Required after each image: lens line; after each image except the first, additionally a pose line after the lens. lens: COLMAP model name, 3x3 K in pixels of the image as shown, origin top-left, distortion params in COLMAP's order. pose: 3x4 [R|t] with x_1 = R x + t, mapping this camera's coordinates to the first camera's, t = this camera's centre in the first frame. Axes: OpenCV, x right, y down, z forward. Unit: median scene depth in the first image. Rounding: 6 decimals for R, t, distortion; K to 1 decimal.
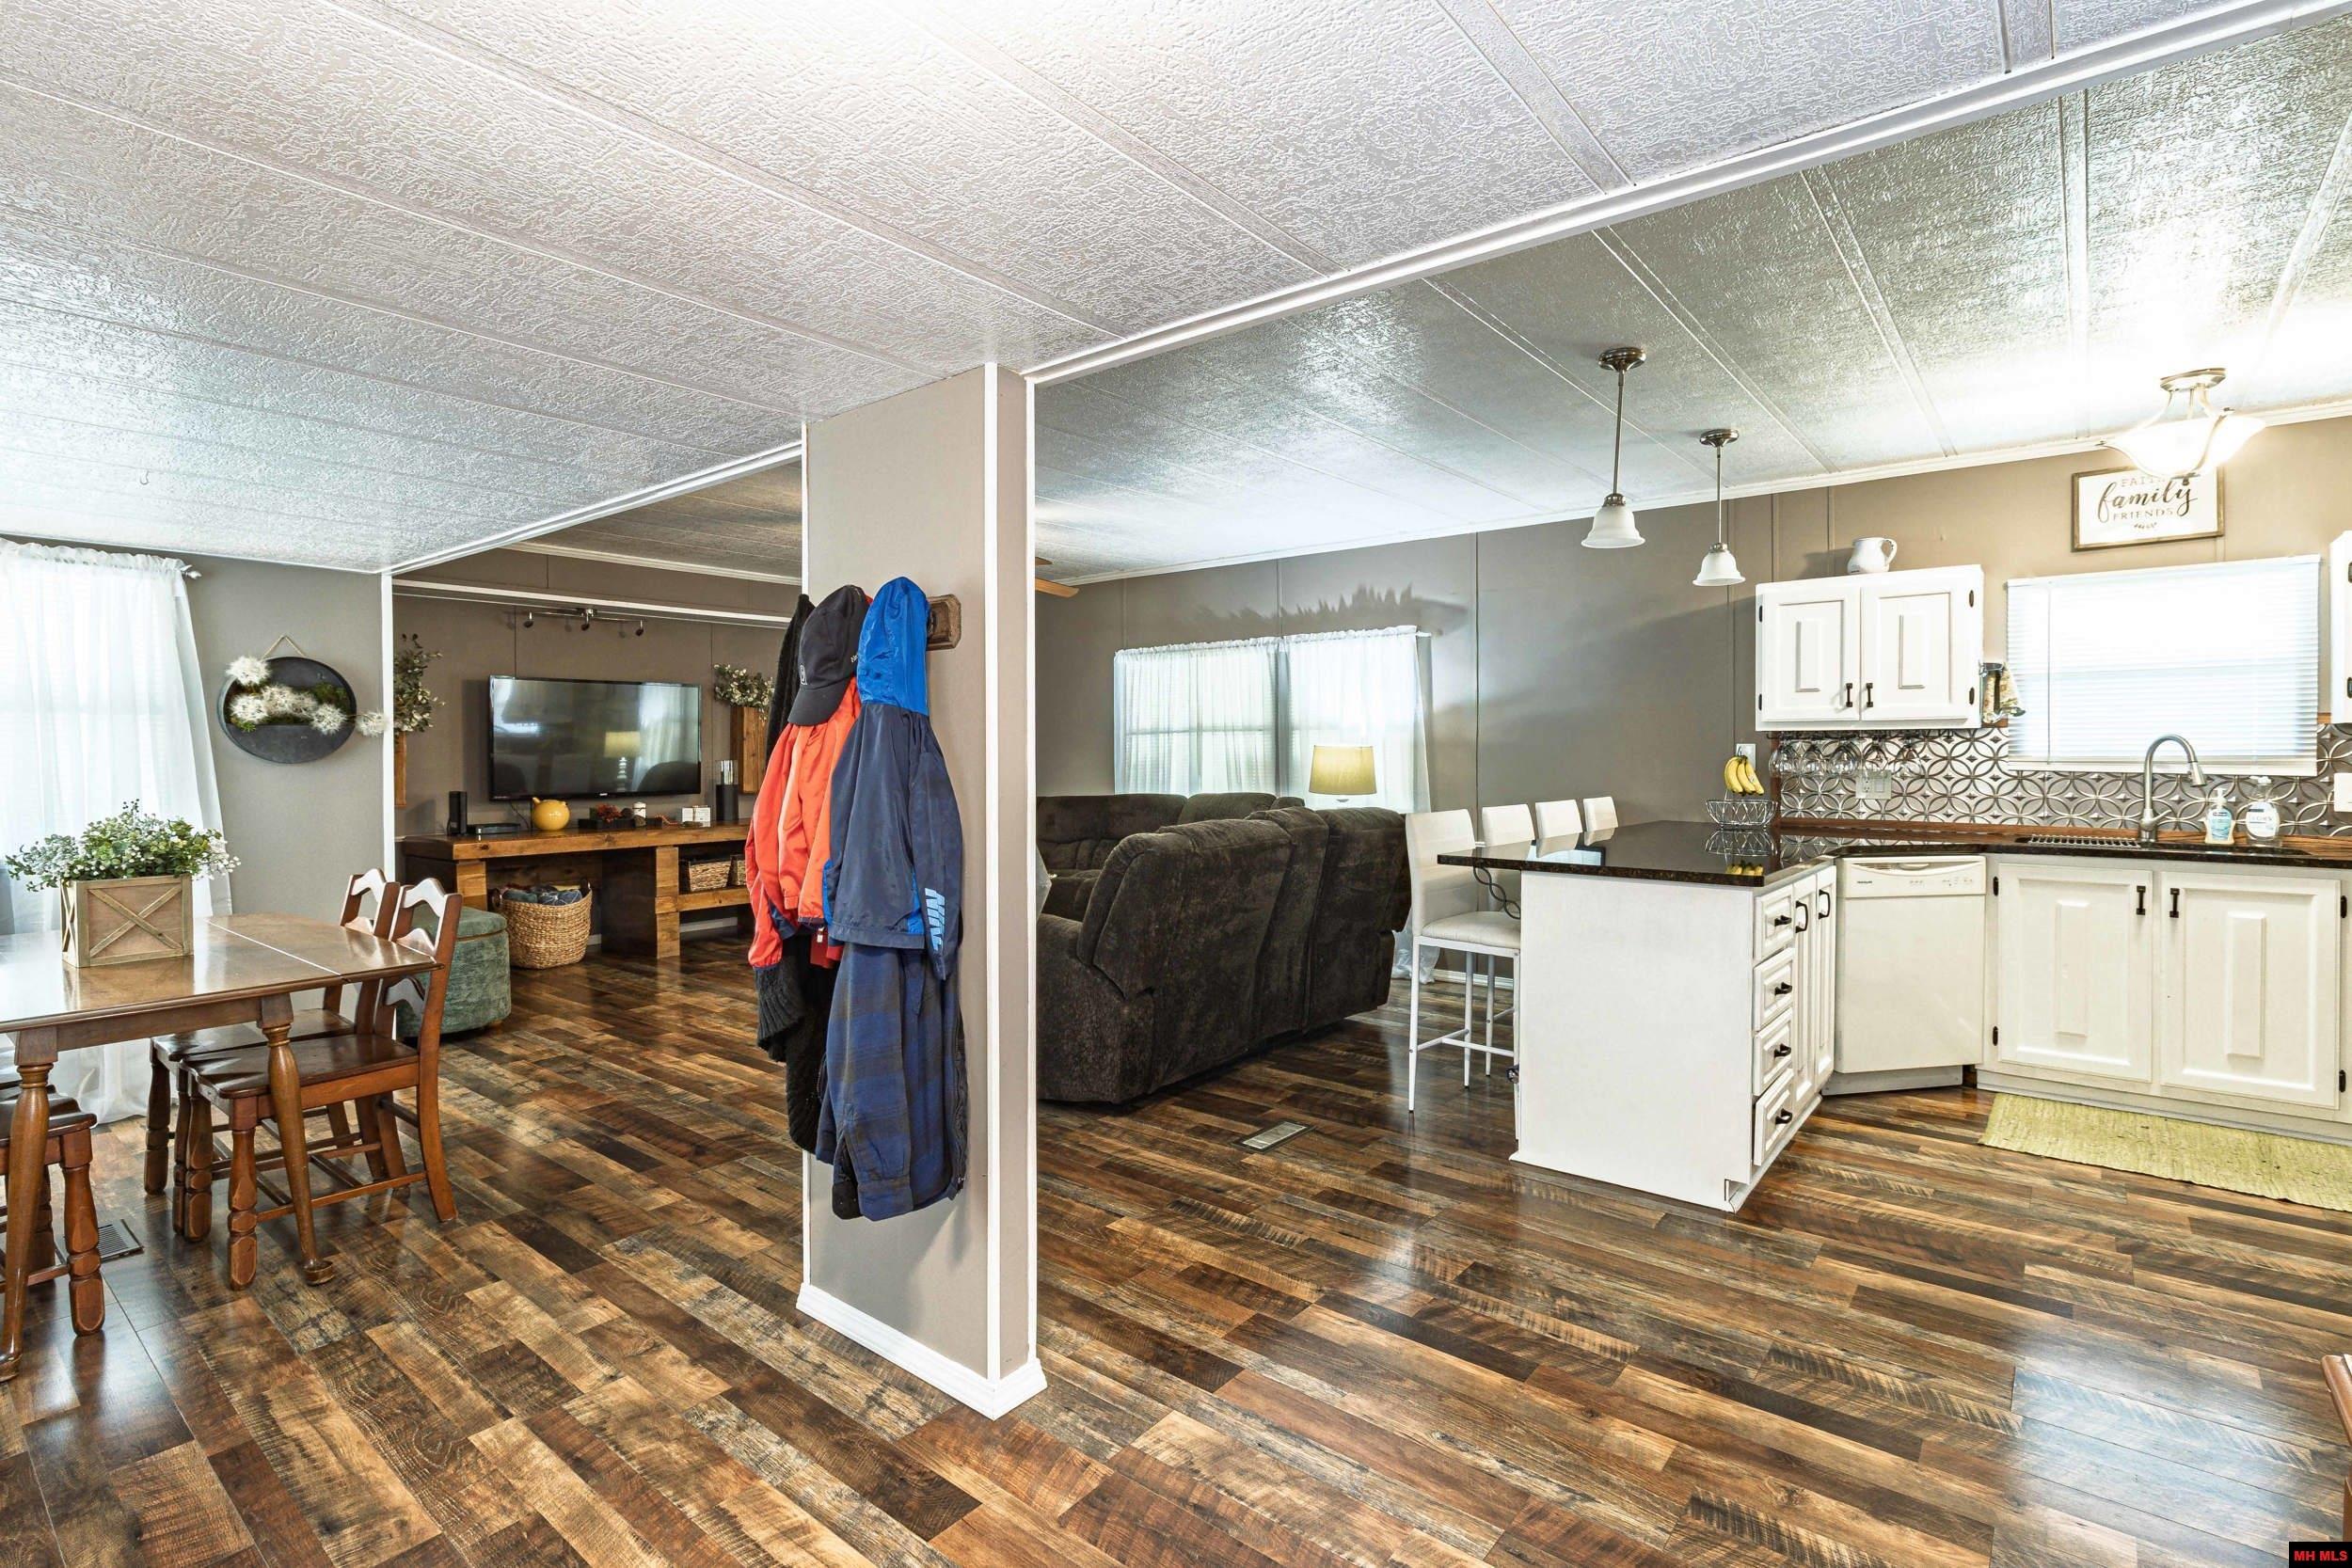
lens RADIAL K [[1112.5, 0, 1187.8], [0, 1112.5, 761.8], [0, 0, 1]] dist [0.001636, 0.000338]
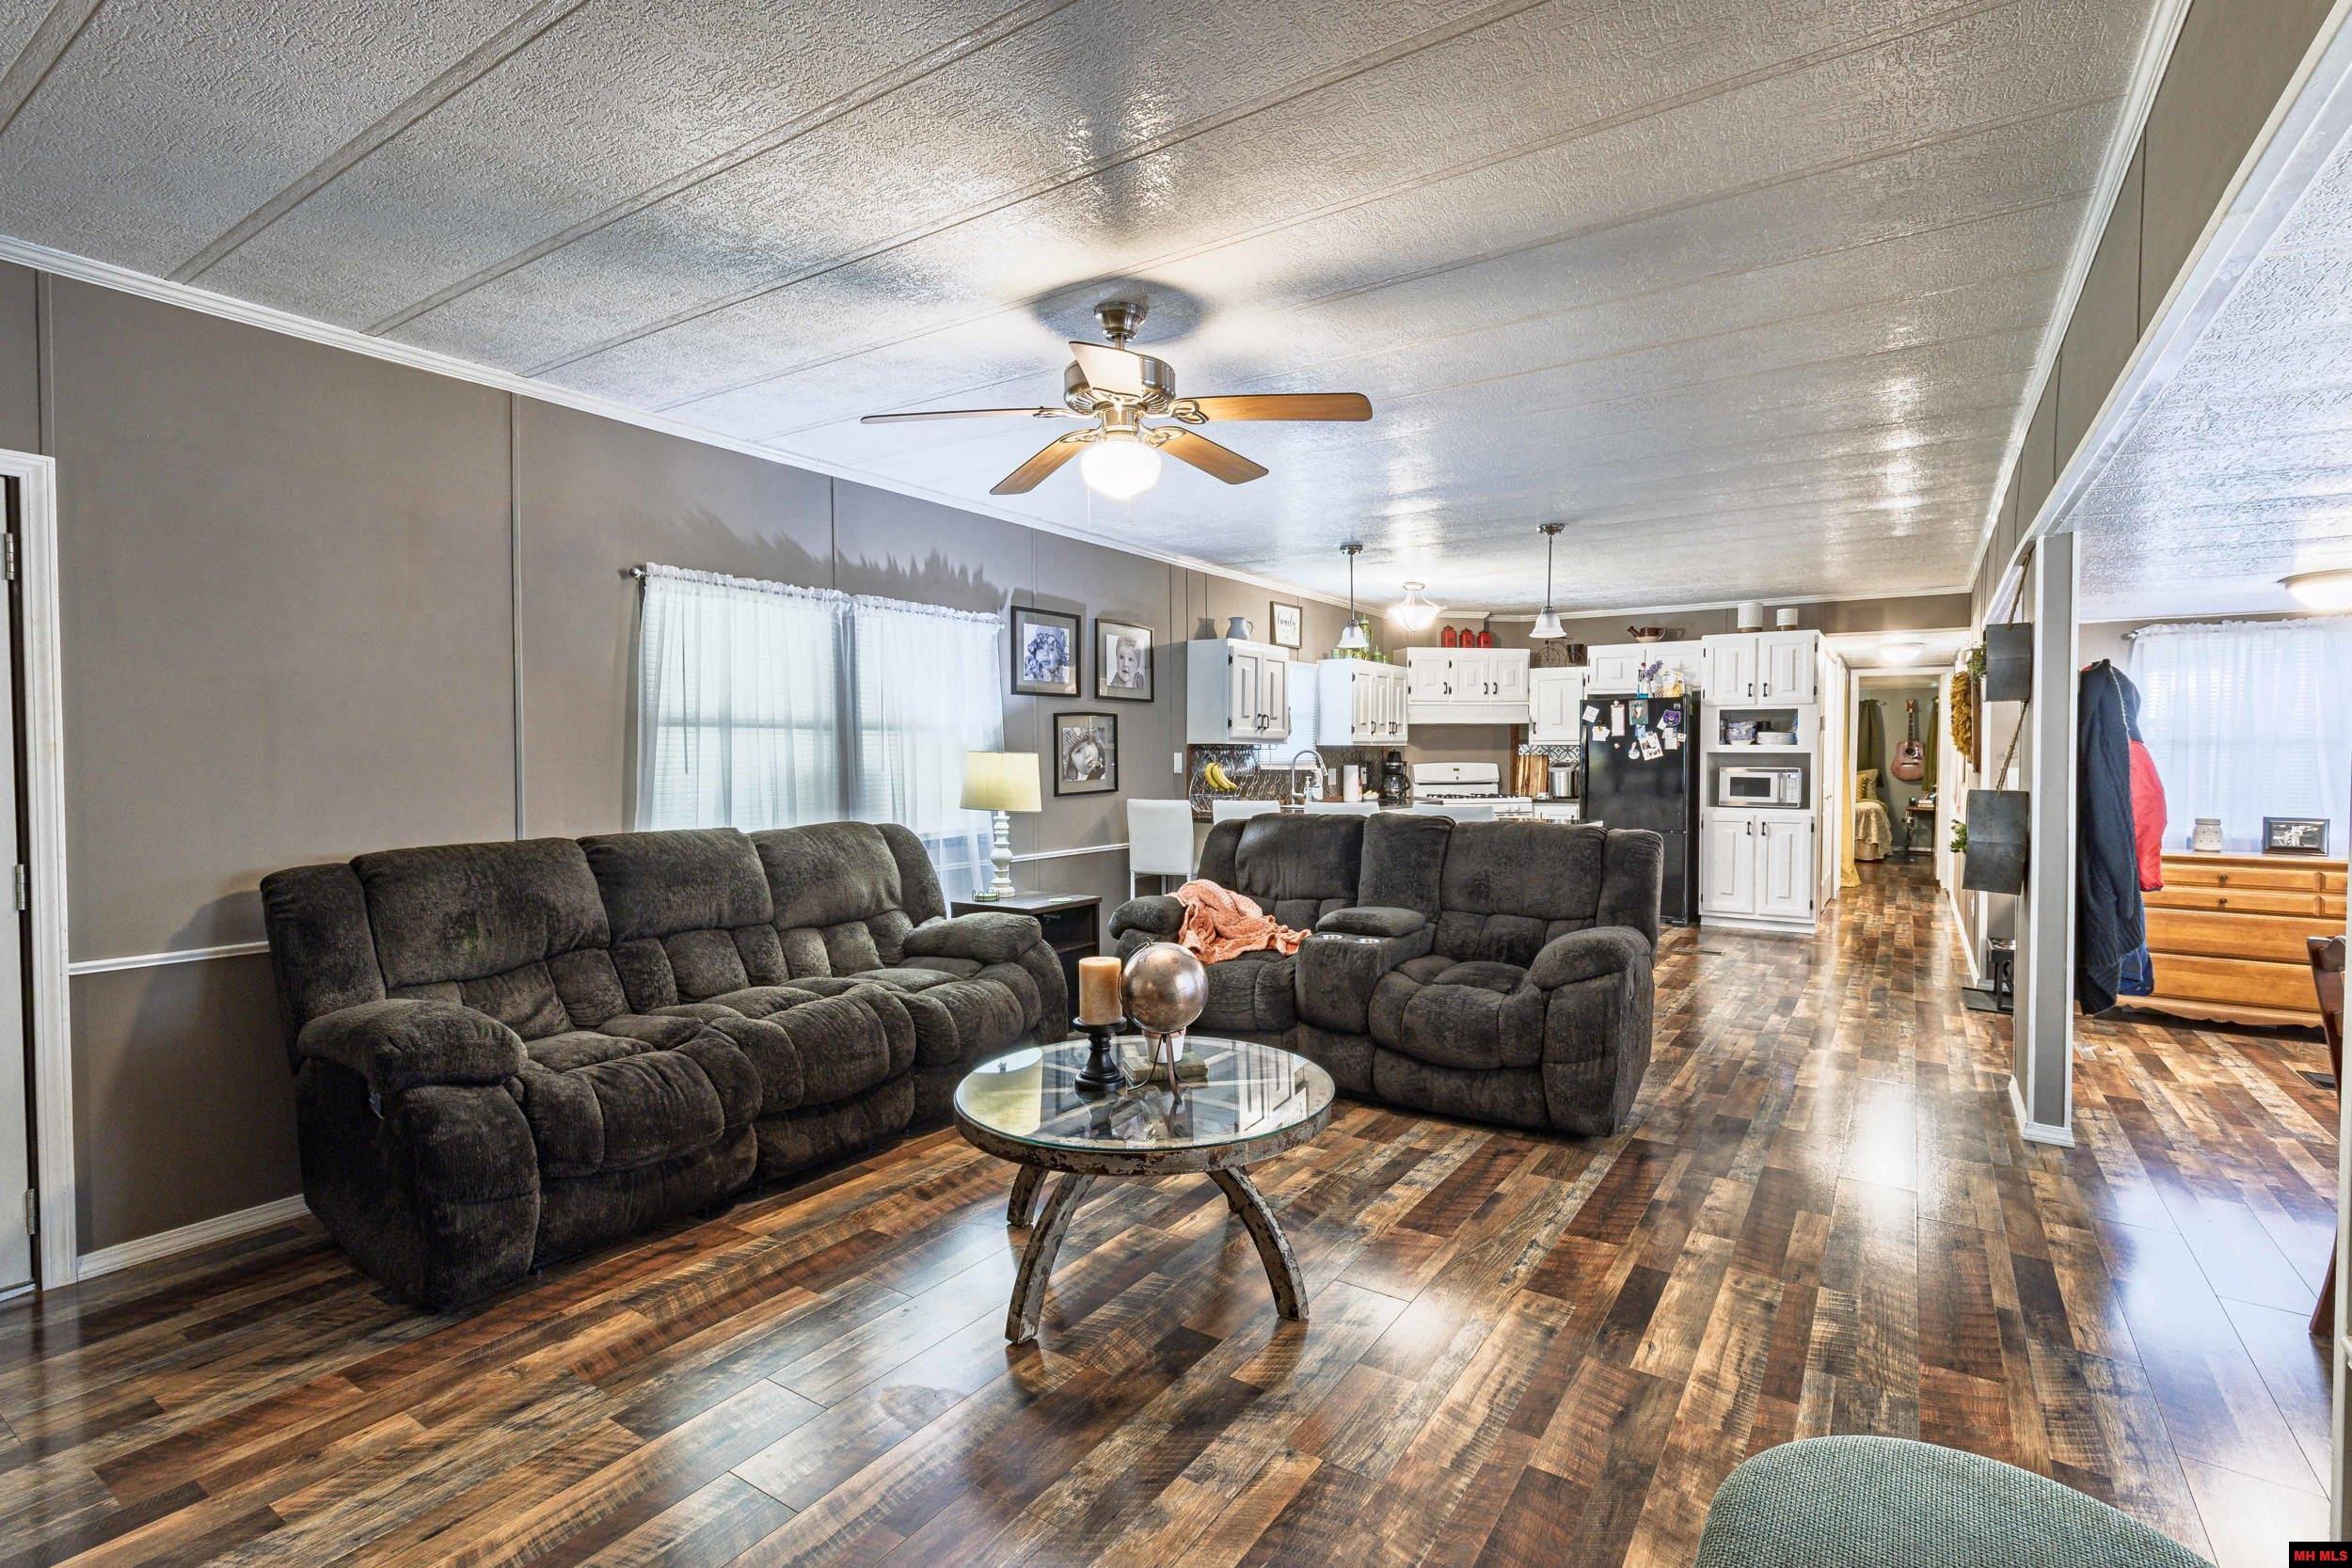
lens RADIAL K [[1091.2, 0, 1191.2], [0, 1091.2, 773.2], [0, 0, 1]] dist [0.004020, -0.000219]
pose [[-0.092802, -0.017780, 0.995526, -0.694638], [0.007386, 0.999801, 0.018545, -0.013448], [-0.995657, 0.009074, -0.092652, 0.953926]]
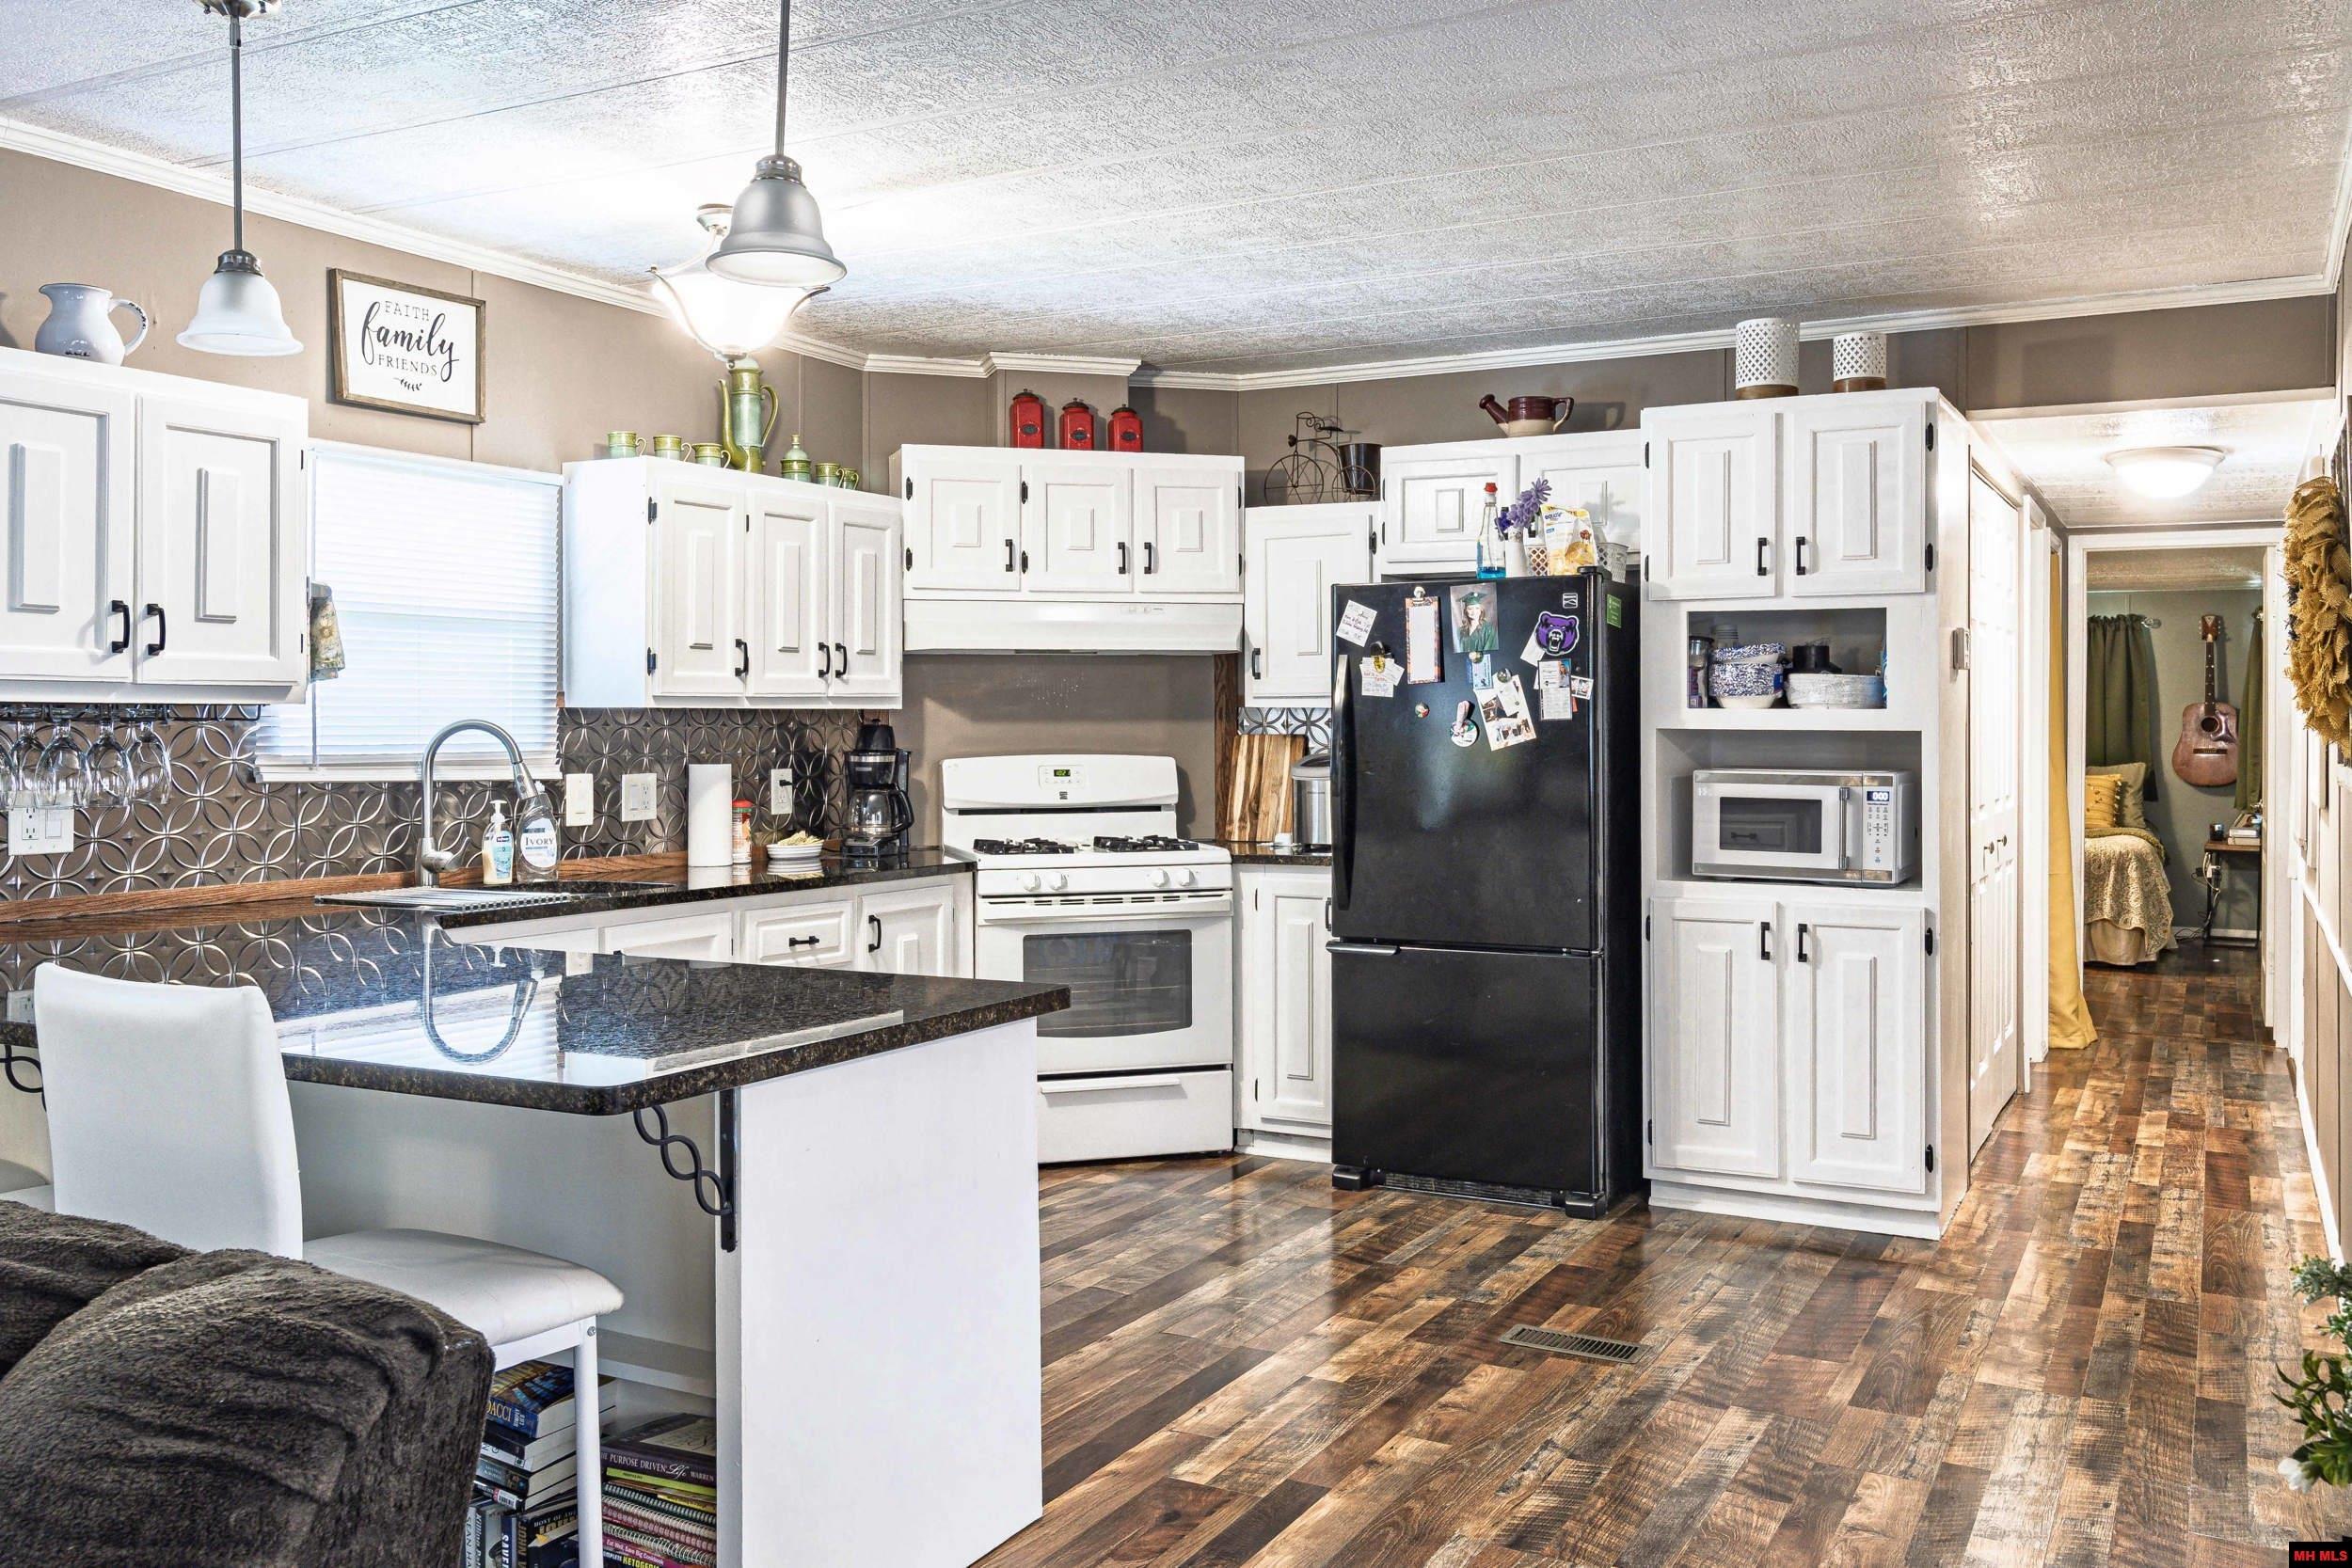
lens RADIAL K [[1913.8, 0, 1234.7], [0, 1913.8, 702.8], [0, 0, 1]] dist [0.021339, -0.002474]
pose [[-0.196627, 0.012073, 0.980404, -0.206823], [0.006854, 0.999917, -0.010938, -0.013227], [-0.980454, 0.004569, -0.196693, 0.542167]]
